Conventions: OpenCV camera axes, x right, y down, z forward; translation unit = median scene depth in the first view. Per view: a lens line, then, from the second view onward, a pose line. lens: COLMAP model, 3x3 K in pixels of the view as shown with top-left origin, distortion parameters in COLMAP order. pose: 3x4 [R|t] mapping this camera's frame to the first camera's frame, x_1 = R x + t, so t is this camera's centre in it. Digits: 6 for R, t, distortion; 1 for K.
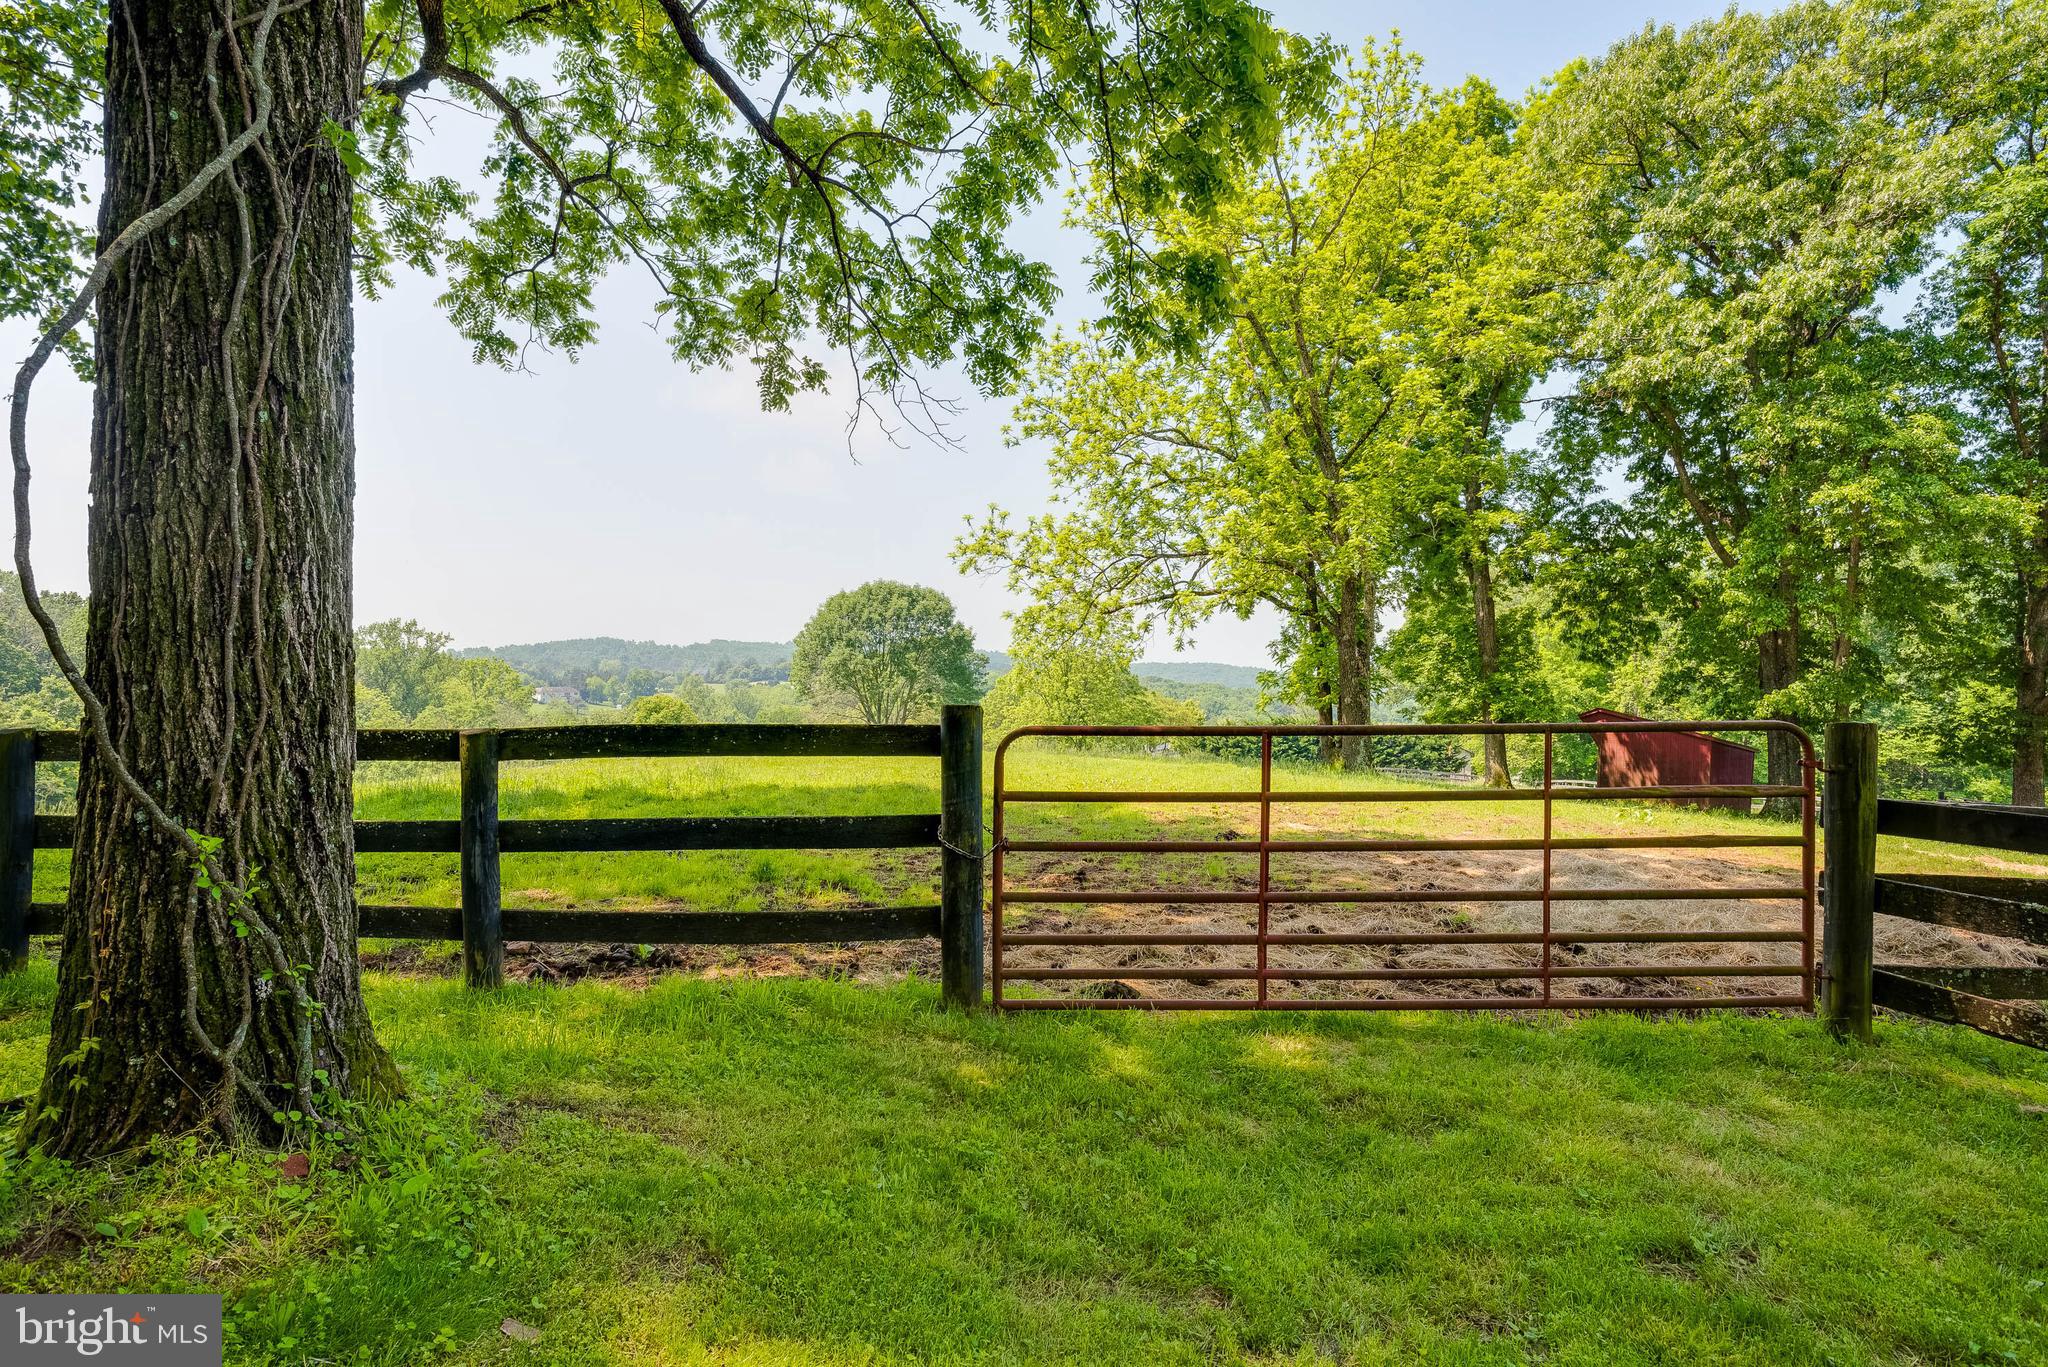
lens RADIAL K [[969.3, 0, 1024.0], [0, 969.3, 683.5], [0, 0, 1]] dist [0.009985, -0.000979]
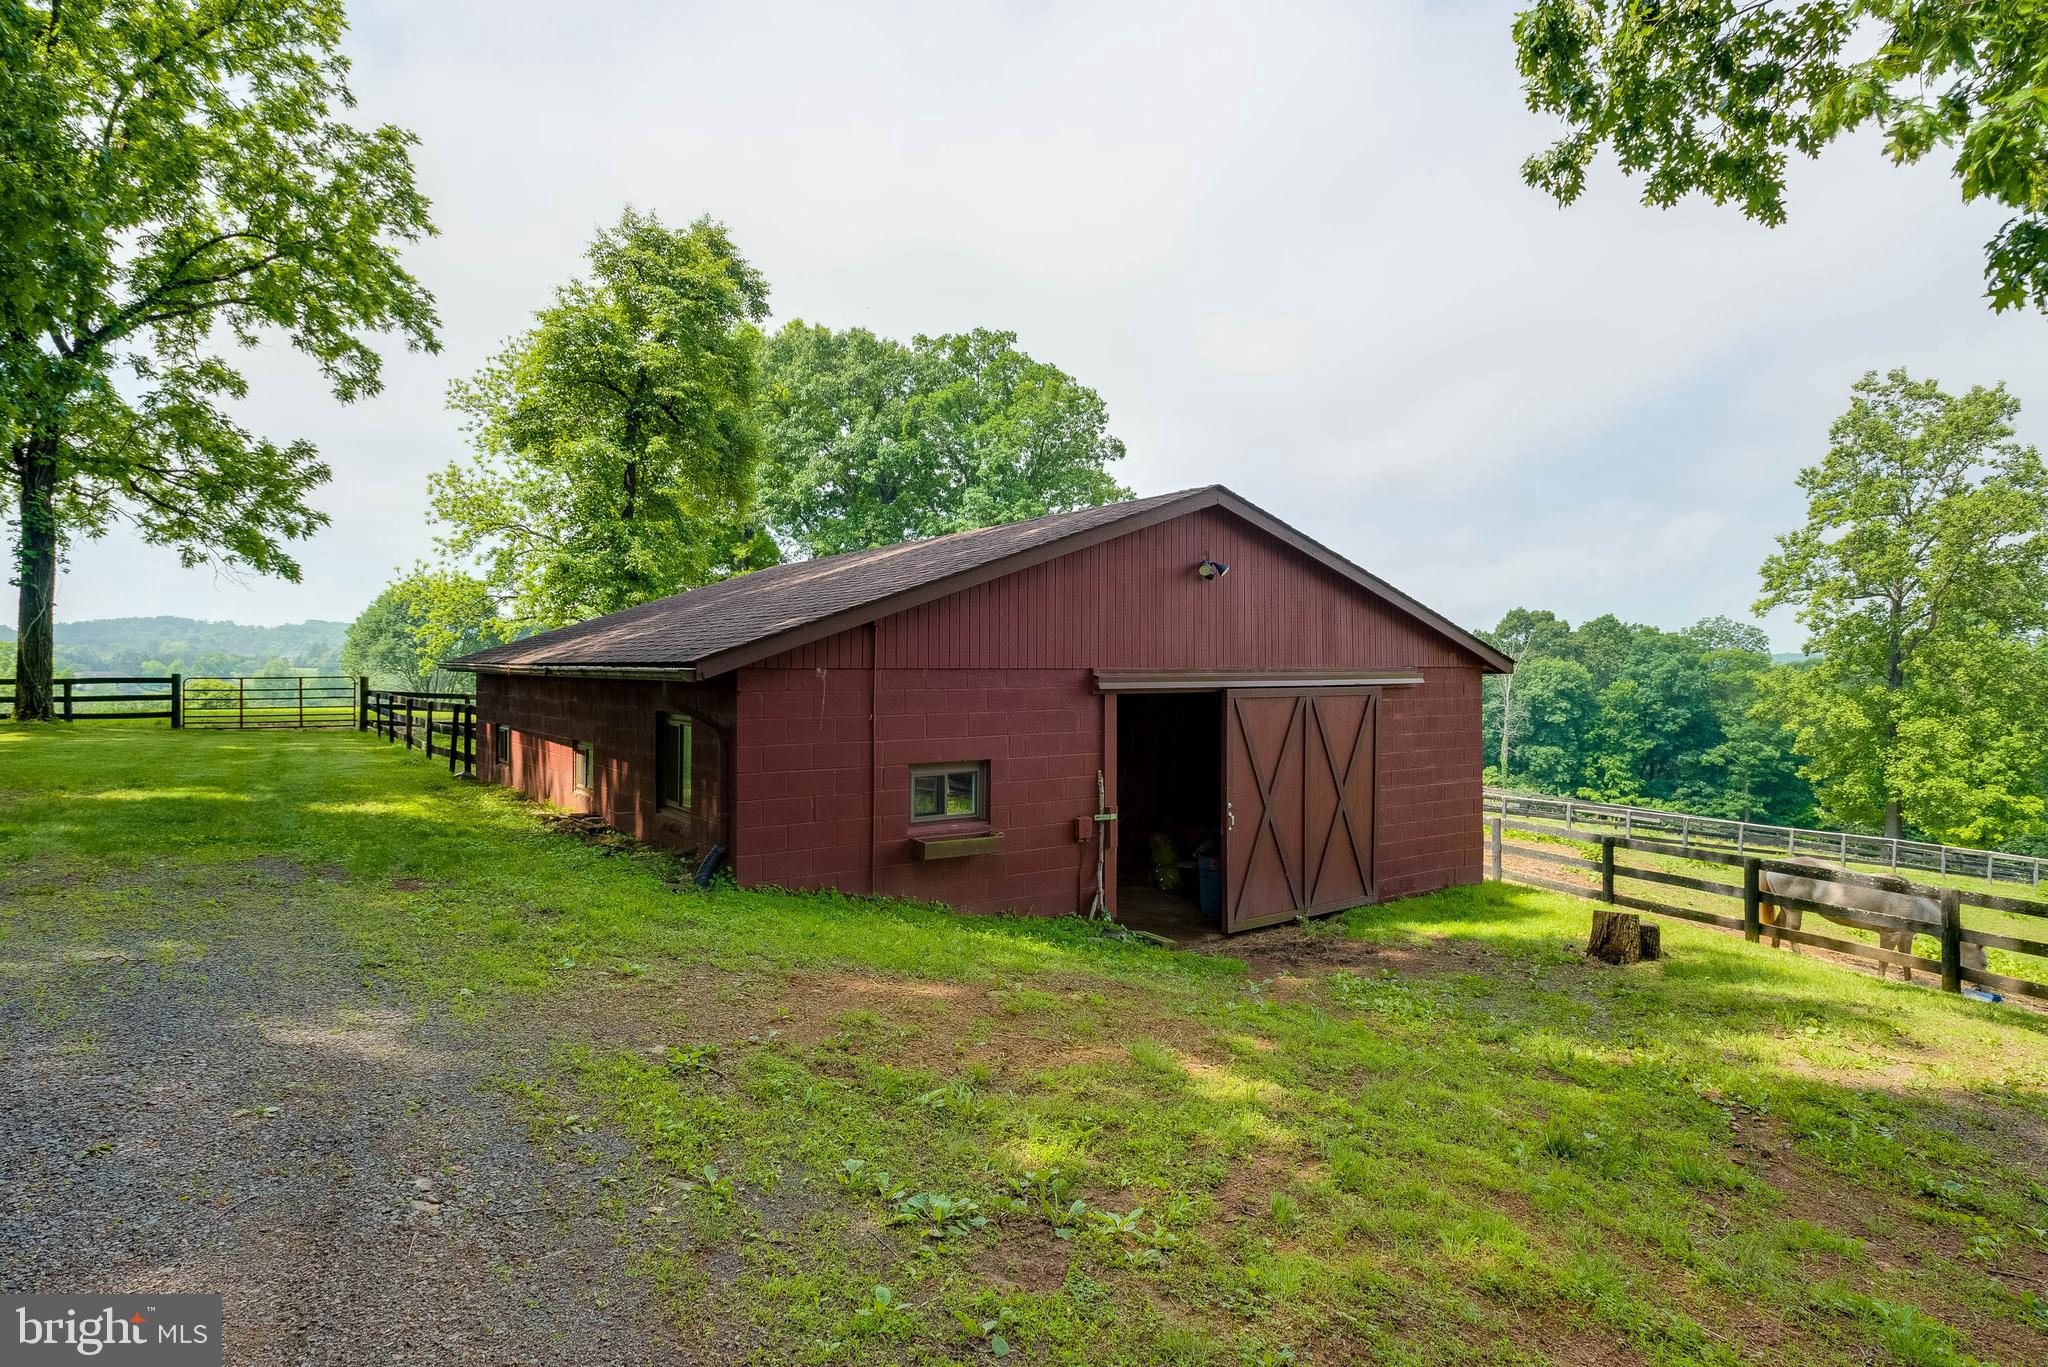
lens RADIAL K [[997.8, 0, 1023.4], [0, 997.8, 660.6], [0, 0, 1]] dist [-0.002584, -0.000674]
pose [[0.955796, -0.000159, 0.294029, 0.198069], [0.001941, 0.999981, -0.005770, -0.000887], [-0.294023, 0.006086, 0.955779, -0.400796]]
